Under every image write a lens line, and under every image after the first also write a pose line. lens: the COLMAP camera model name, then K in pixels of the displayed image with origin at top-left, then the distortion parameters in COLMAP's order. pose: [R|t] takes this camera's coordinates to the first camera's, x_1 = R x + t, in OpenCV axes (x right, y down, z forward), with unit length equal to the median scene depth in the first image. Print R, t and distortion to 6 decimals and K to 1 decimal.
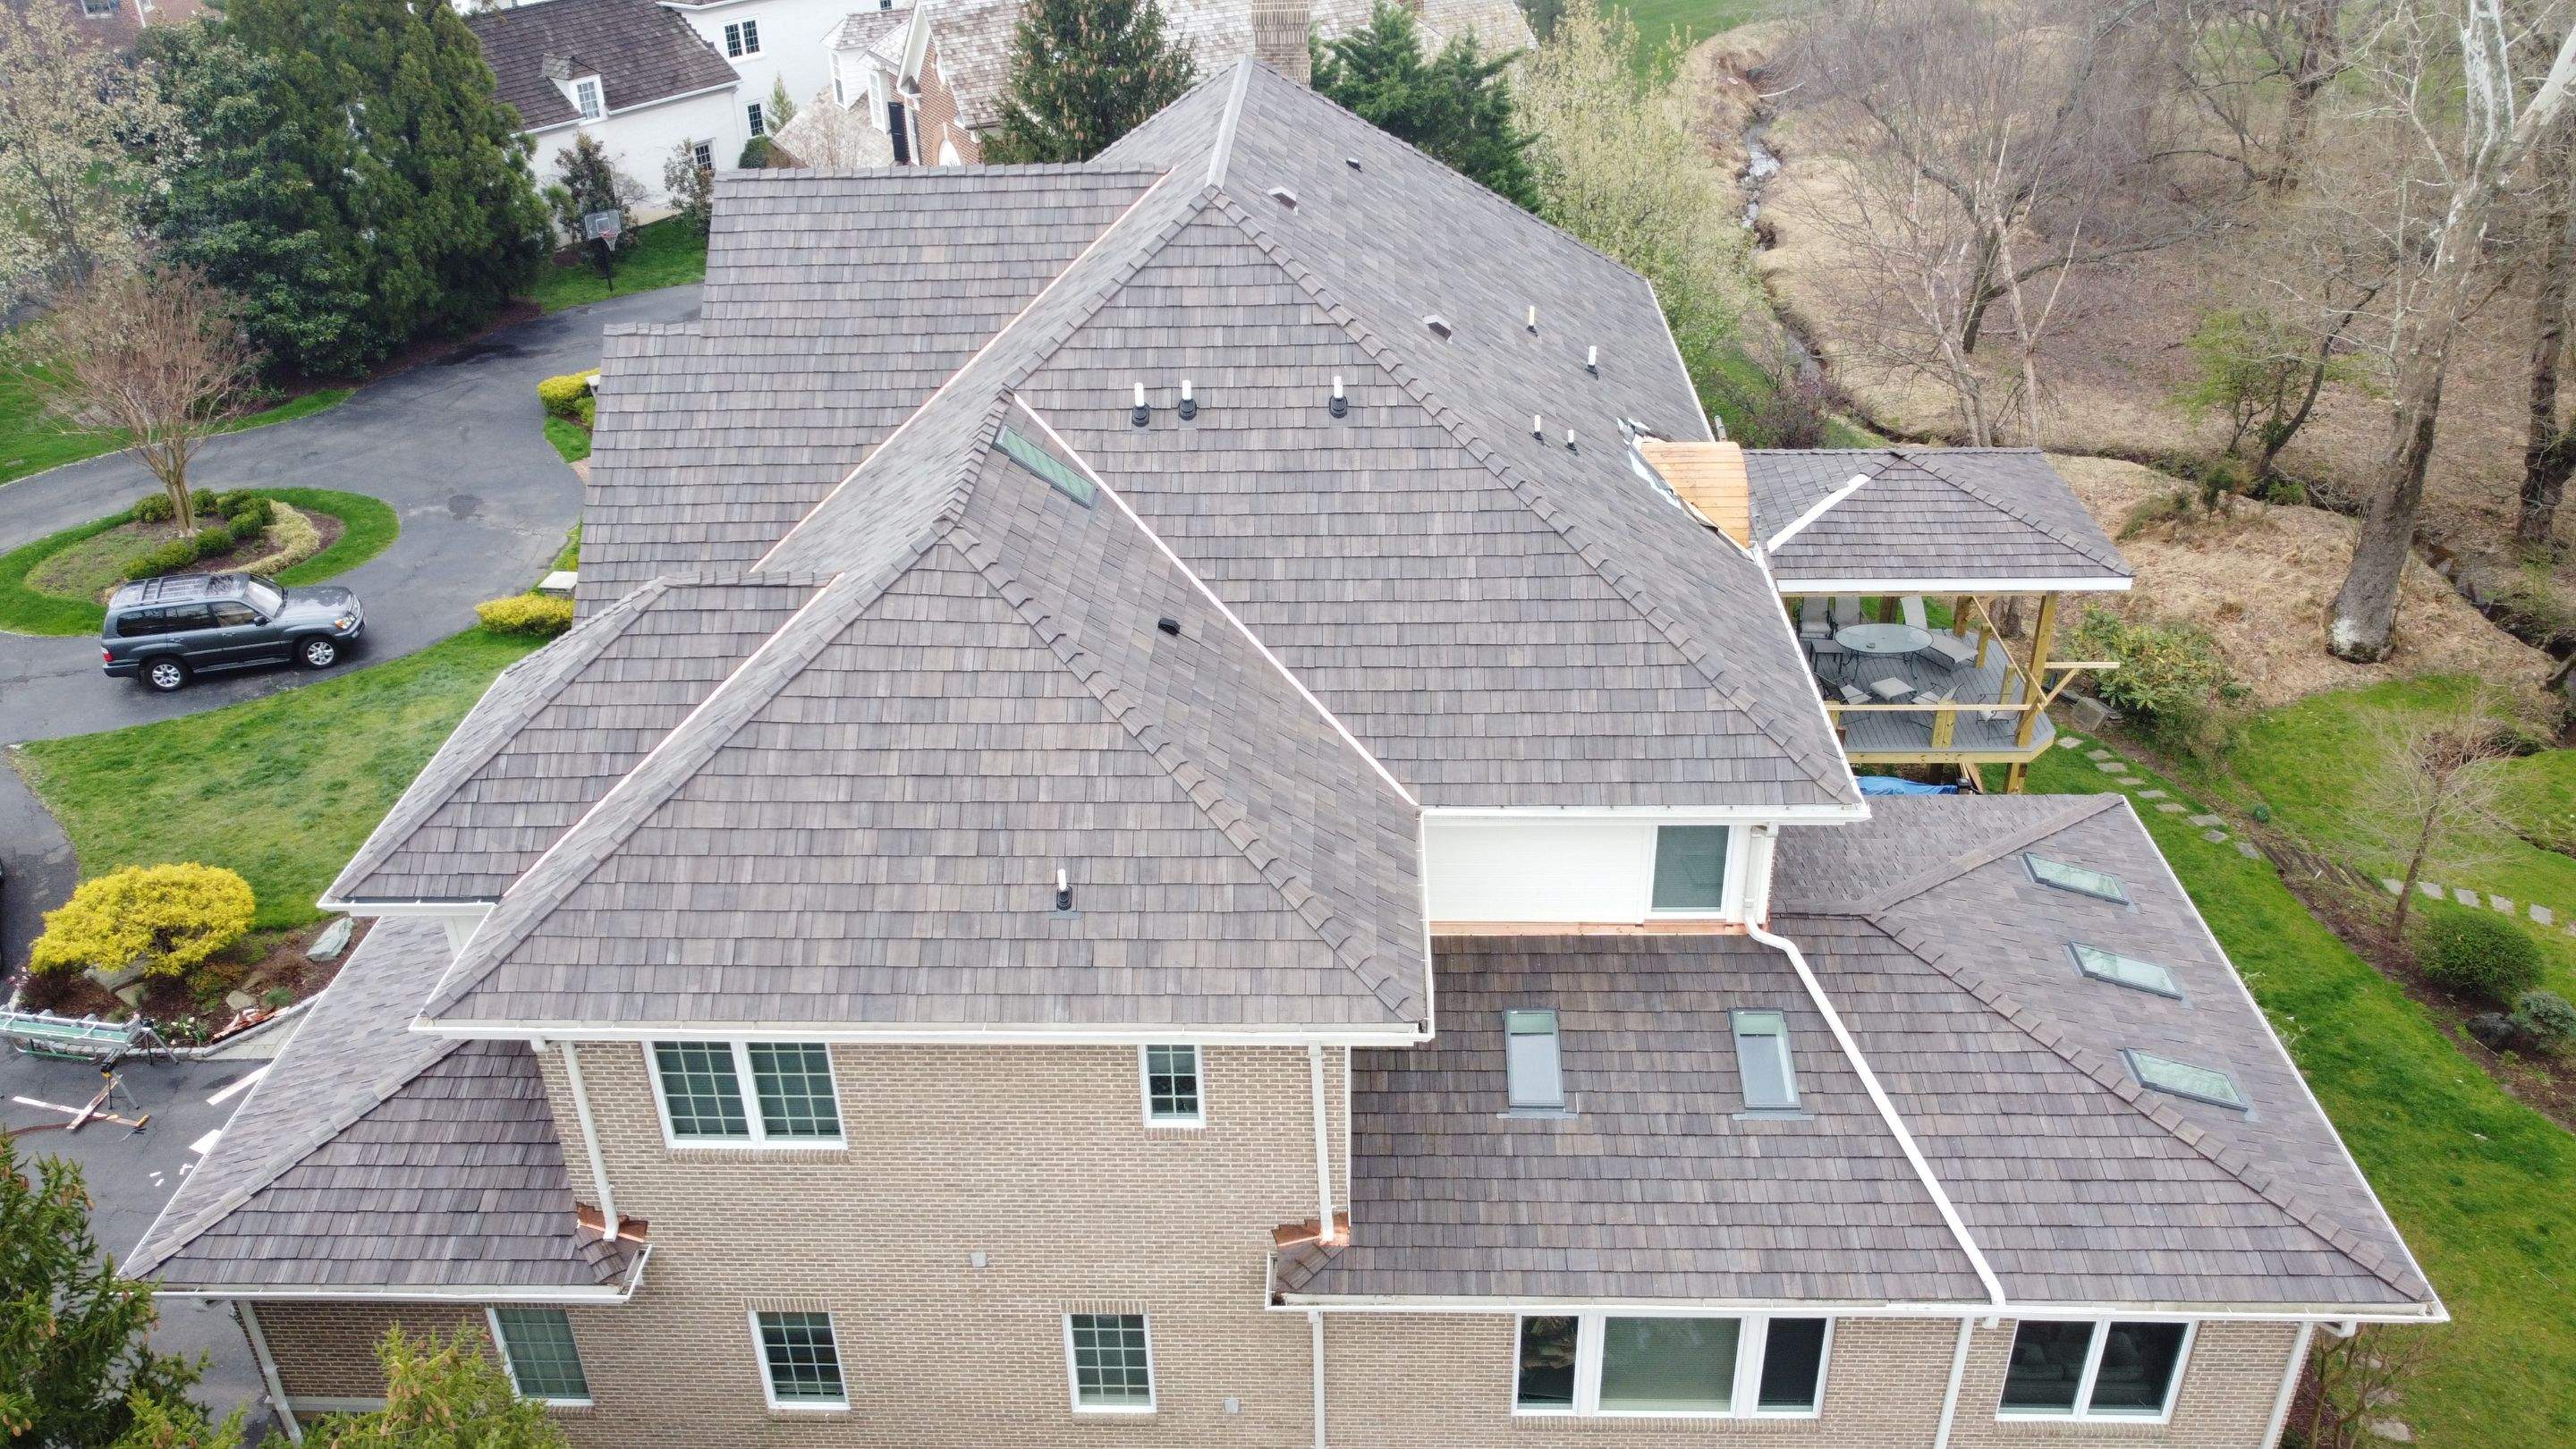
lens RADIAL K [[1956.8, 0, 1288.0], [0, 1956.8, 724.5], [0, 0, 1]] dist [0.007734, -0.011341]
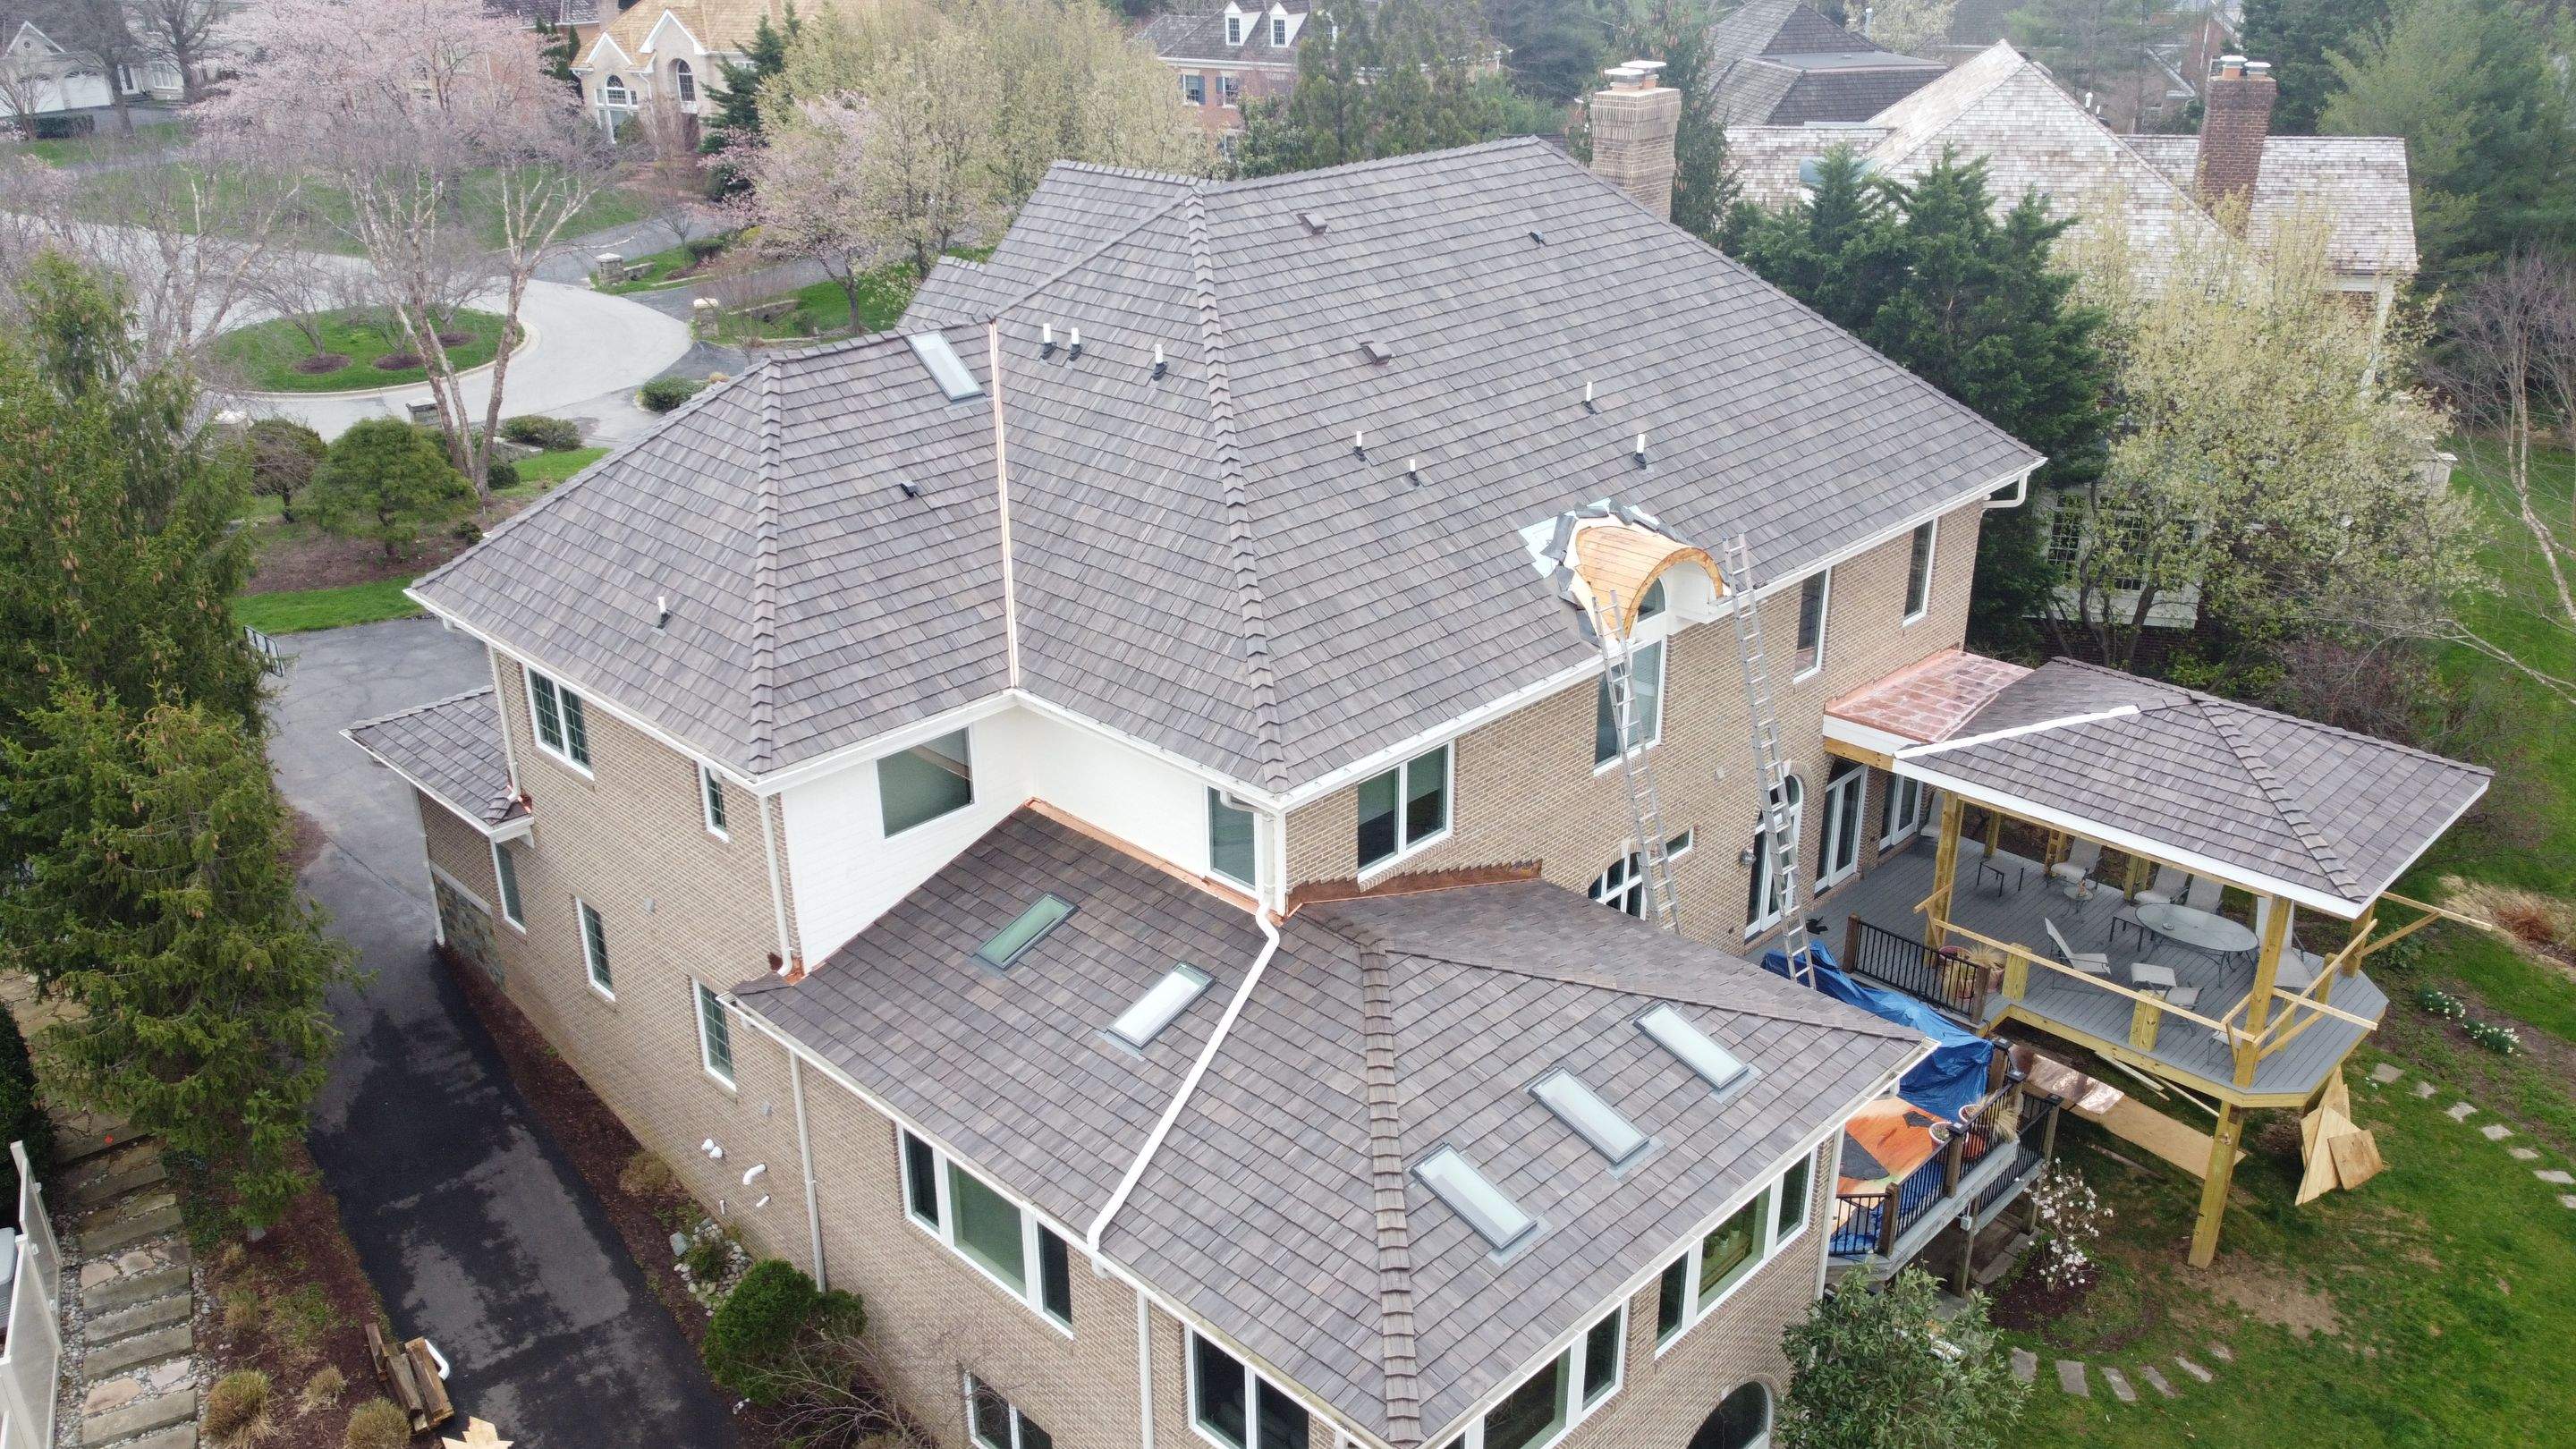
lens RADIAL K [[1956.8, 0, 1288.0], [0, 1956.8, 724.5], [0, 0, 1]] dist [0.007734, -0.011341]
pose [[0.740806, 0.285145, -0.608194, 0.849402], [-0.342701, 0.939165, 0.022892, -0.019613], [0.577722, 0.191470, 0.793459, 0.170253]]
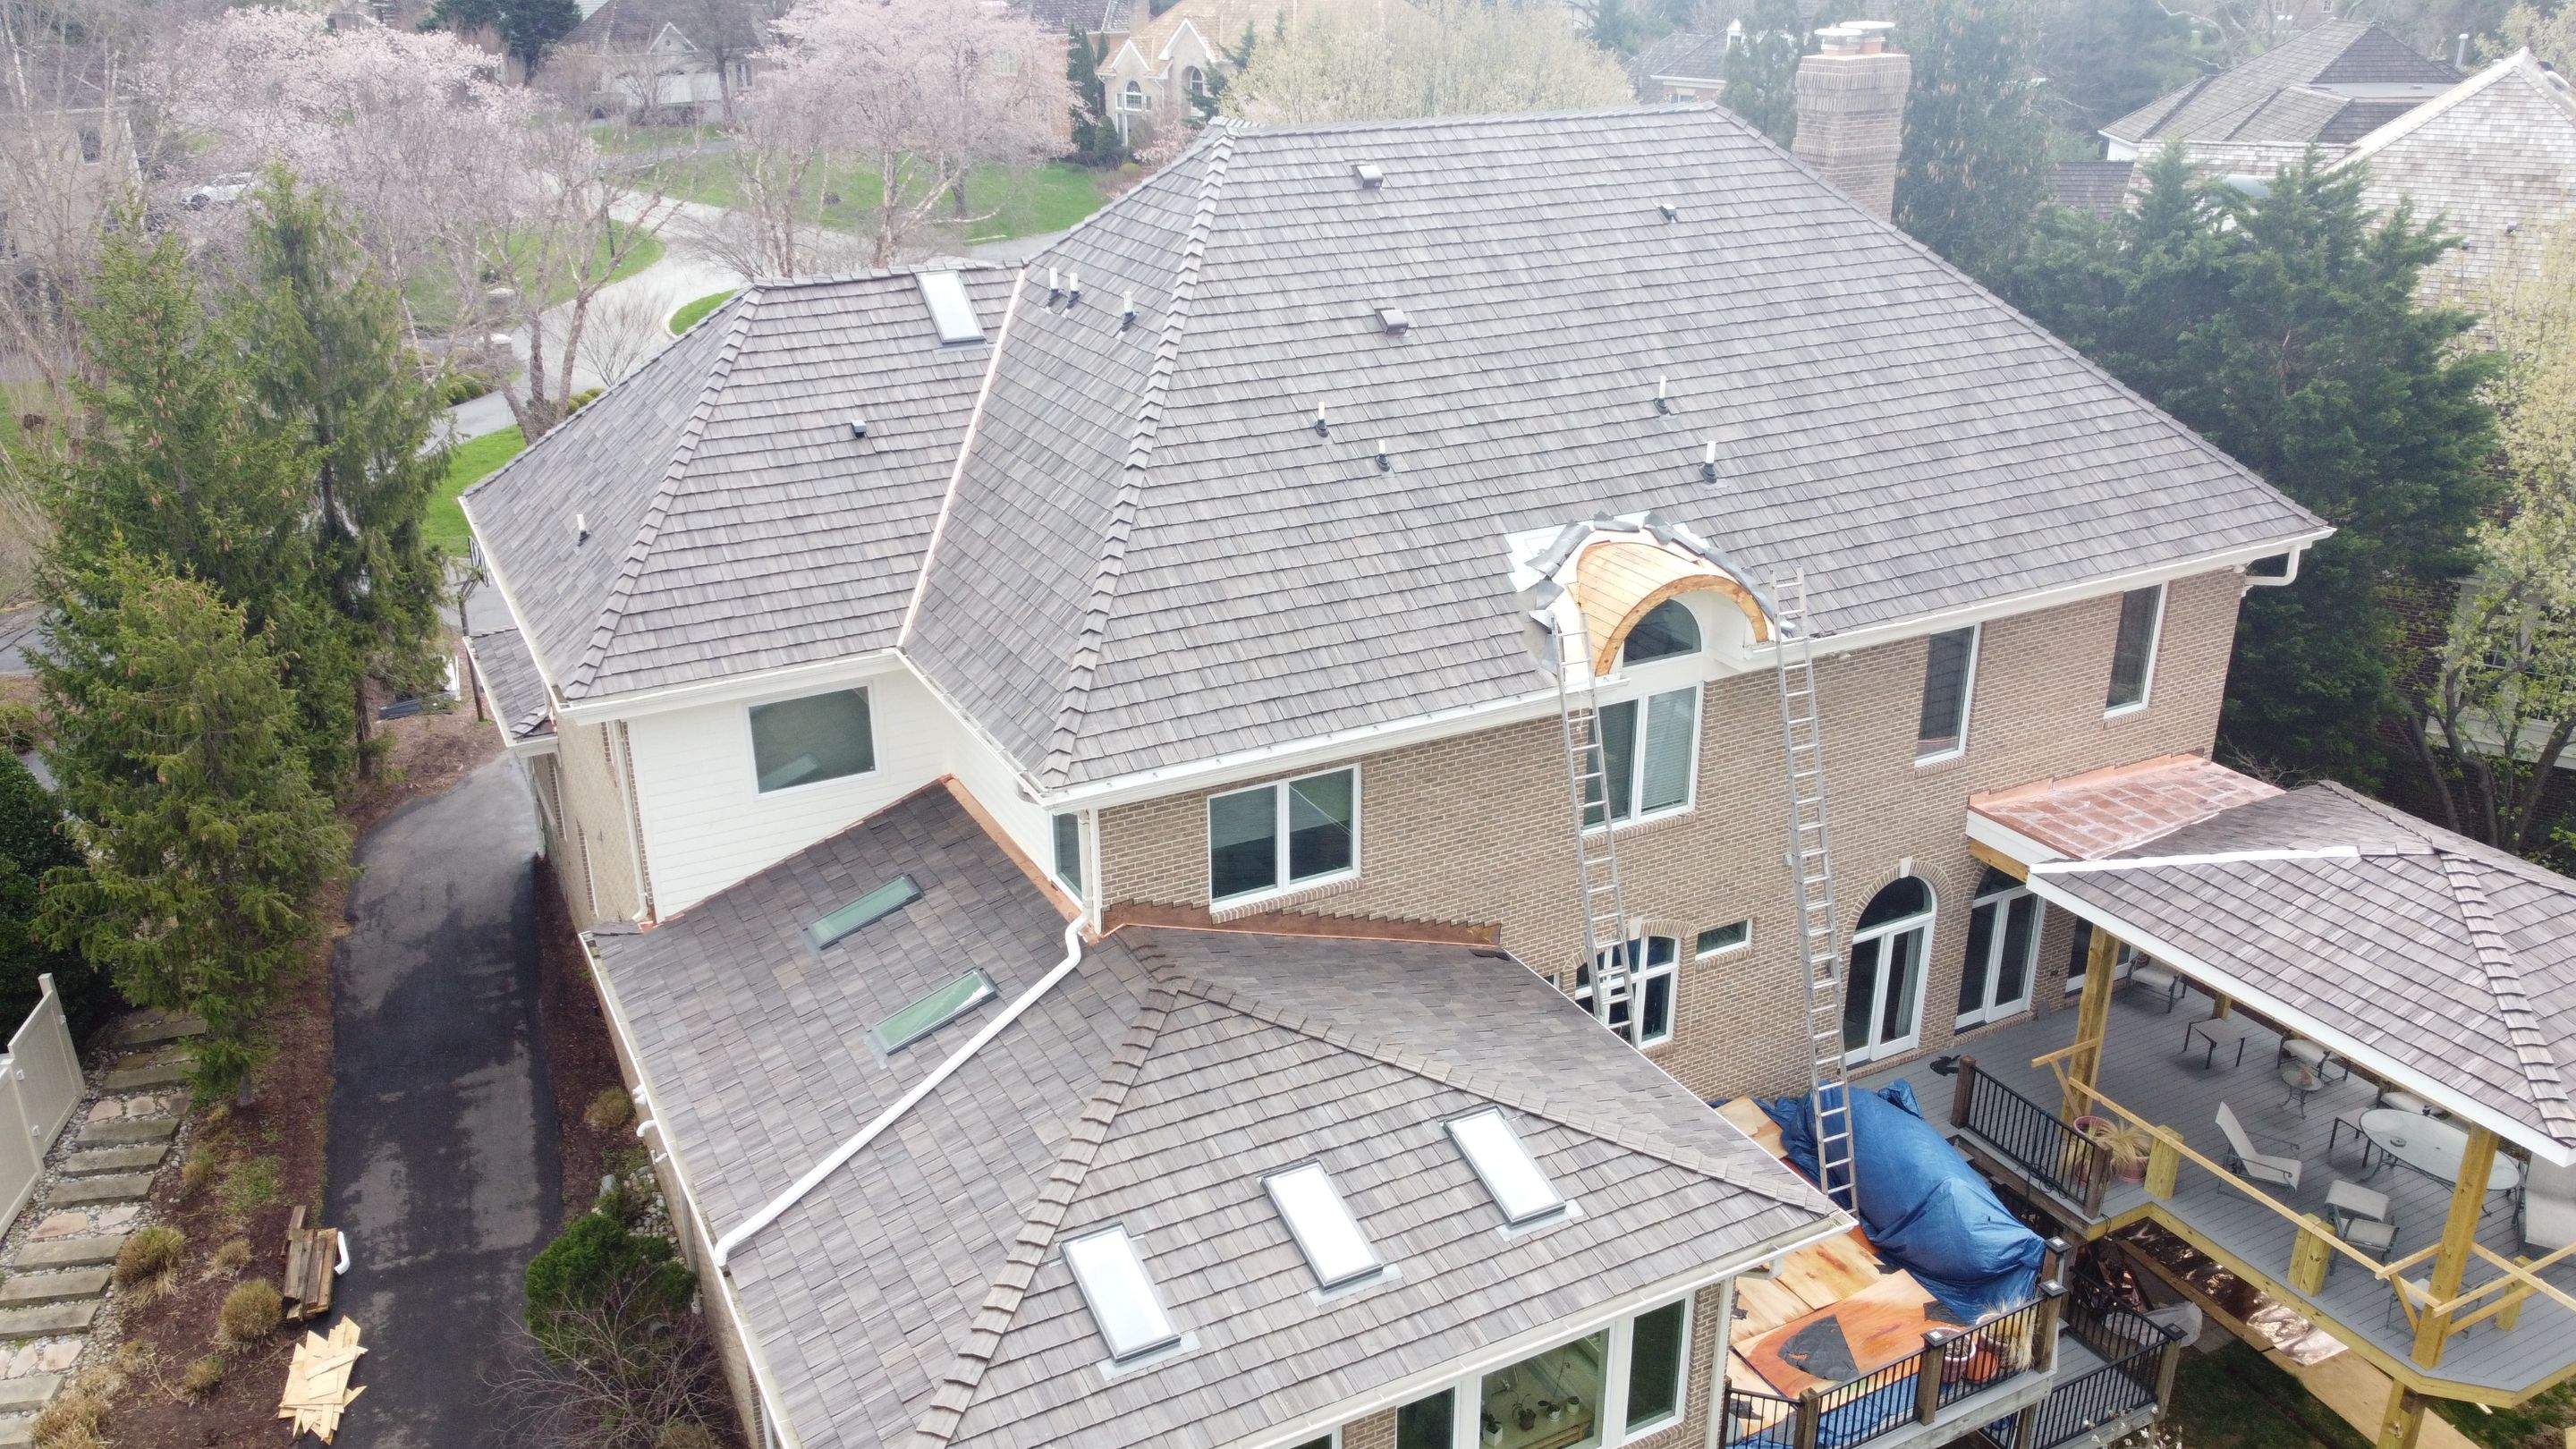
lens RADIAL K [[1956.8, 0, 1288.0], [0, 1956.8, 724.5], [0, 0, 1]] dist [0.007734, -0.011341]
pose [[0.500029, 0.348988, -0.792577, 0.974919], [-0.437513, 0.891623, 0.116577, -0.131275], [0.747364, 0.288471, 0.598524, 0.507348]]
